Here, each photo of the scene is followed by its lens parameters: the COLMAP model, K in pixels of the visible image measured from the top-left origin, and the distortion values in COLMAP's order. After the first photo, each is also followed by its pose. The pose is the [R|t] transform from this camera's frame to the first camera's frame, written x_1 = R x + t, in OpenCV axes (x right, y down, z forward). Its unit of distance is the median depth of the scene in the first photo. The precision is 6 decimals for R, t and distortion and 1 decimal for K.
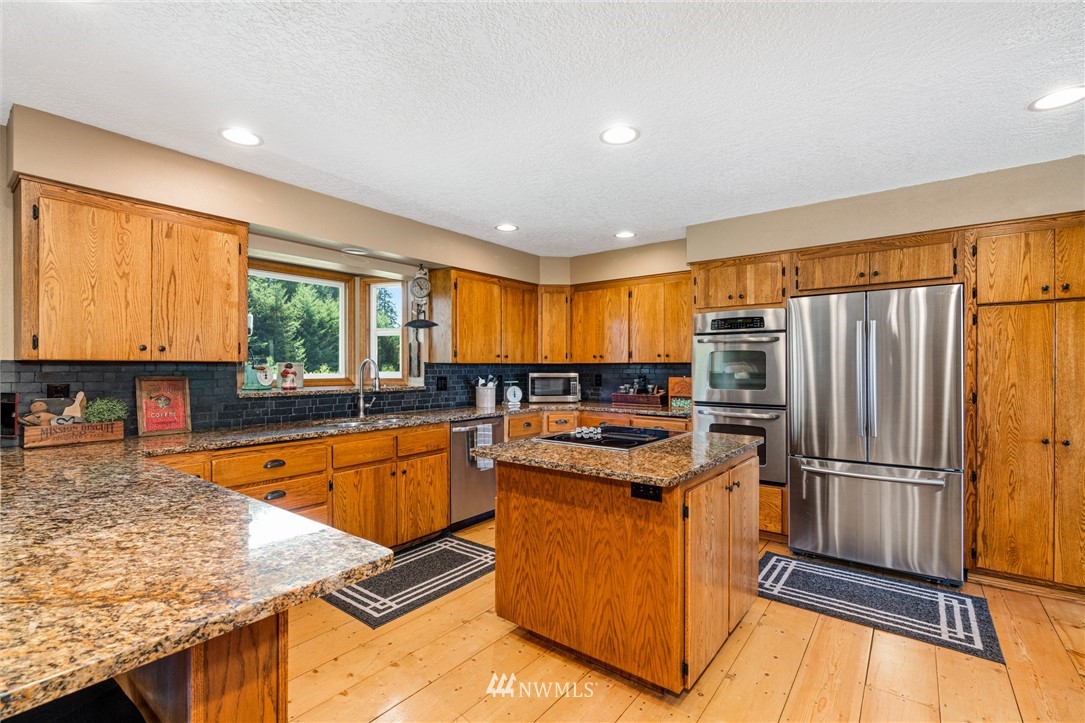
lens RADIAL K [[489.9, 0, 541.2], [0, 489.9, 365.7], [0, 0, 1]] dist [0.003124, 0.003177]
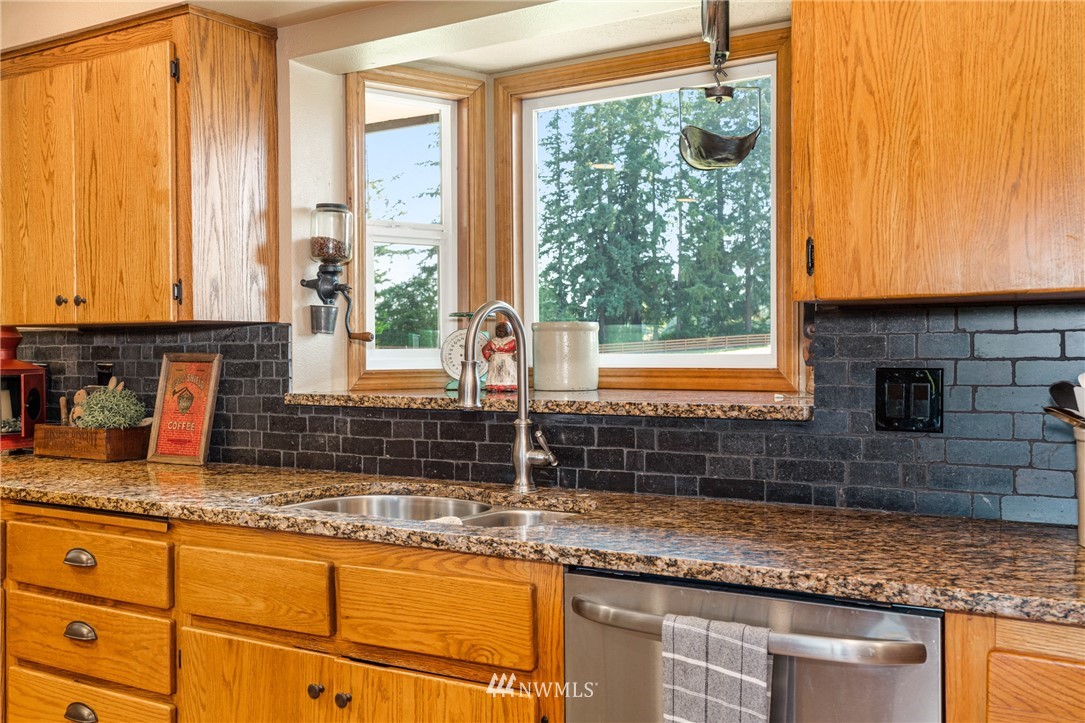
lens RADIAL K [[1062.7, 0, 543.1], [0, 1062.7, 362.4], [0, 0, 1]] dist [0.019805, 0.000000]
pose [[0.089033, 0.005617, -0.996013, 0.265205], [0.005546, 0.999966, 0.006135, 0.017437], [0.996013, -0.006070, 0.088999, 0.848241]]
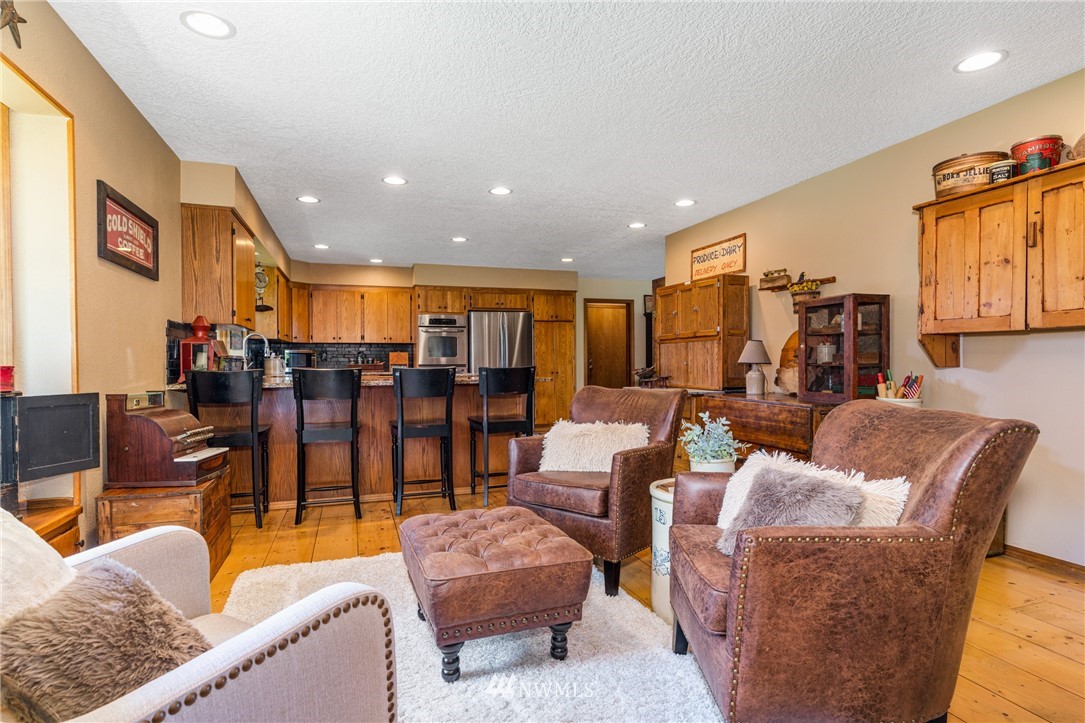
lens RADIAL K [[562.4, 0, 535.8], [0, 562.4, 366.3], [0, 0, 1]] dist [-0.001114, 0.000196]
pose [[0.558478, -0.009643, 0.829464, -1.057096], [0.004807, 0.999953, 0.008388, 0.060160], [-0.829506, -0.000698, 0.558498, -0.438109]]
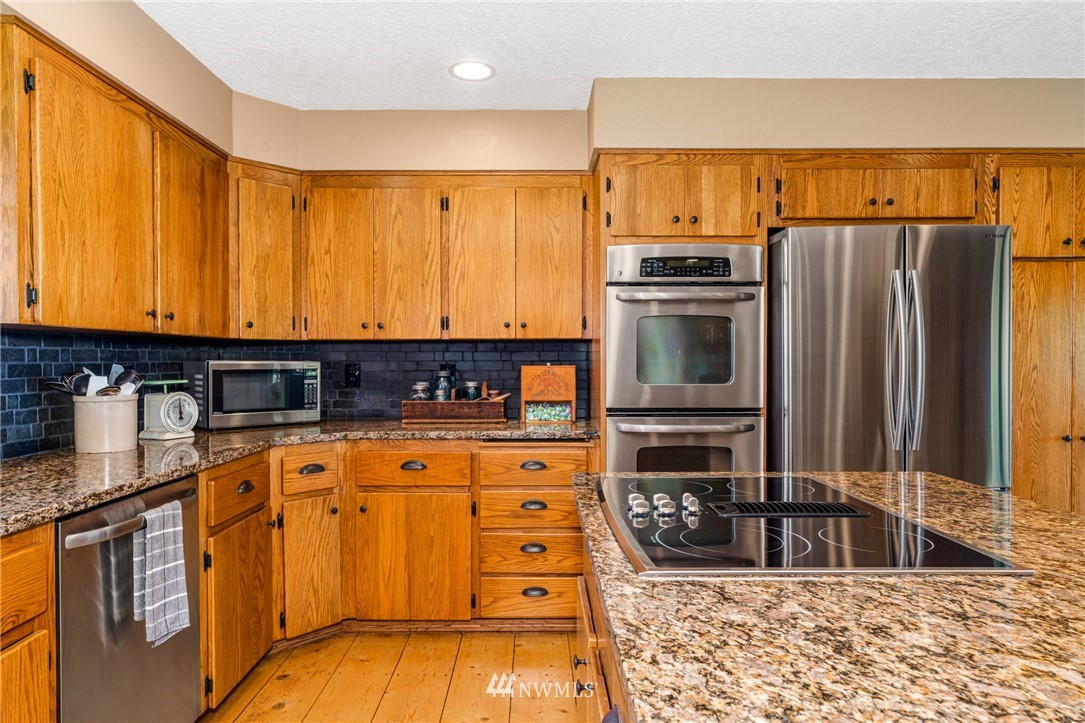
lens RADIAL K [[645.1, 0, 535.4], [0, 645.1, 368.1], [0, 0, 1]] dist [-0.002316, 0.002907]
pose [[0.788960, -0.008374, 0.614388, -0.174227], [0.001853, 0.999935, 0.011250, 0.019171], [-0.614442, -0.007737, 0.788924, 0.465371]]
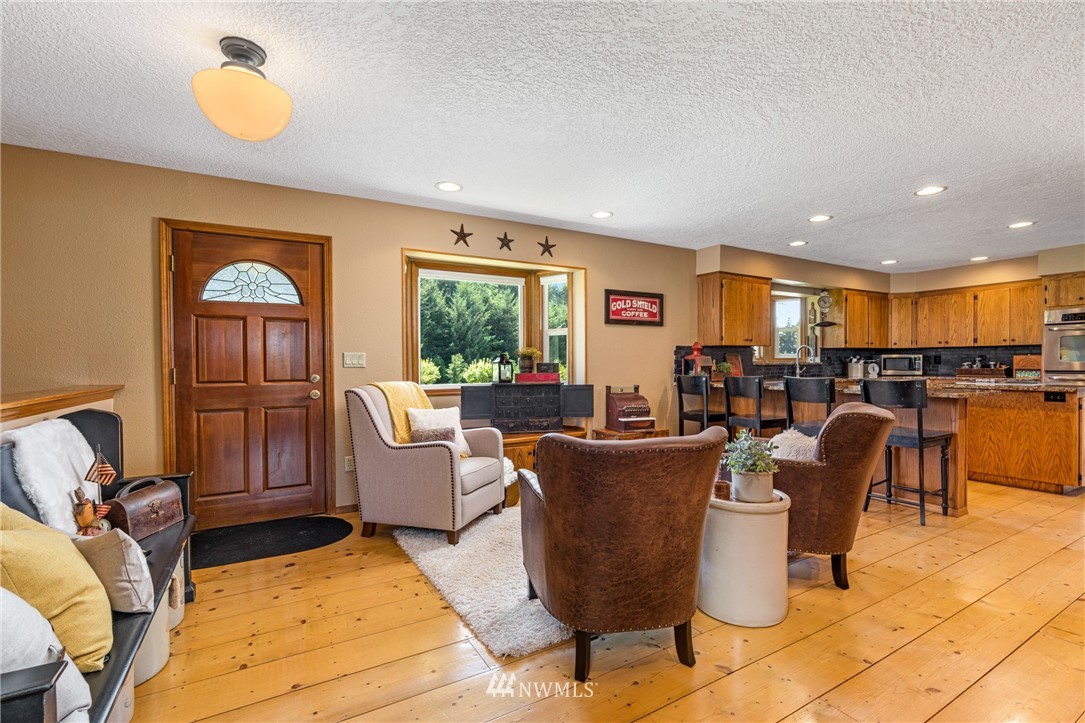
lens RADIAL K [[489.9, 0, 541.8], [0, 489.9, 366.7], [0, 0, 1]] dist [0.003124, 0.003177]
pose [[0.926658, -0.000765, -0.375904, -0.495766], [0.005715, 0.999911, 0.012055, 0.032782], [0.375861, -0.013319, 0.926580, -0.876328]]
